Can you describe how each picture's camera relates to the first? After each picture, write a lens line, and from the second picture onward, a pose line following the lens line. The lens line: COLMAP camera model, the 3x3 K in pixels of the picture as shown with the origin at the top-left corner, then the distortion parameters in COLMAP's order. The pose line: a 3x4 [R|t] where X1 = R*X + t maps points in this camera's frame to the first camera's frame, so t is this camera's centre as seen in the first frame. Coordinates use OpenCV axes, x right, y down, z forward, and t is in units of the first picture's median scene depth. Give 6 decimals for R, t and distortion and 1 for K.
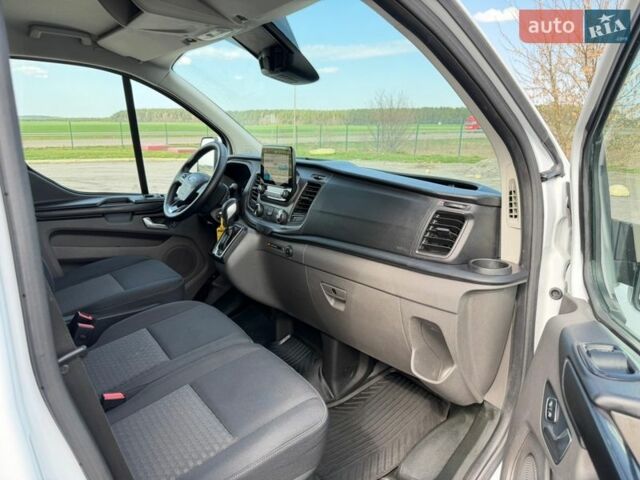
lens RADIAL K [[448.2, 0, 320.0], [0, 448.2, 240.0], [0, 0, 1]] dist [0.104414, -0.124829]
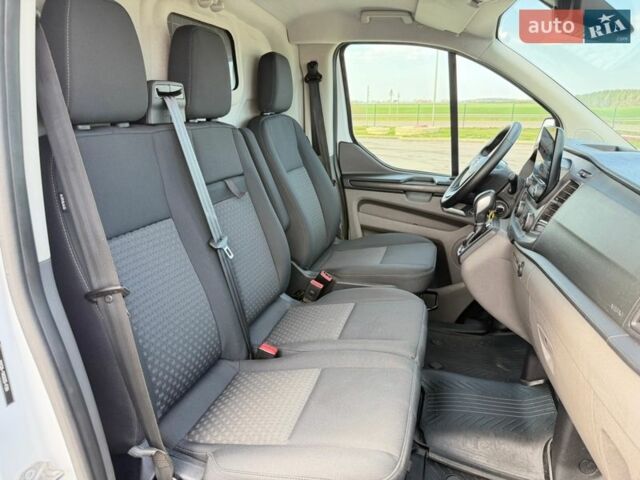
lens RADIAL K [[448.2, 0, 320.0], [0, 448.2, 240.0], [0, 0, 1]] dist [0.104414, -0.124829]
pose [[0.636525, 0.218704, -0.739598, 0.197577], [-0.191909, 0.973704, 0.122767, -0.037854], [0.746999, 0.063791, 0.661758, 0.184085]]
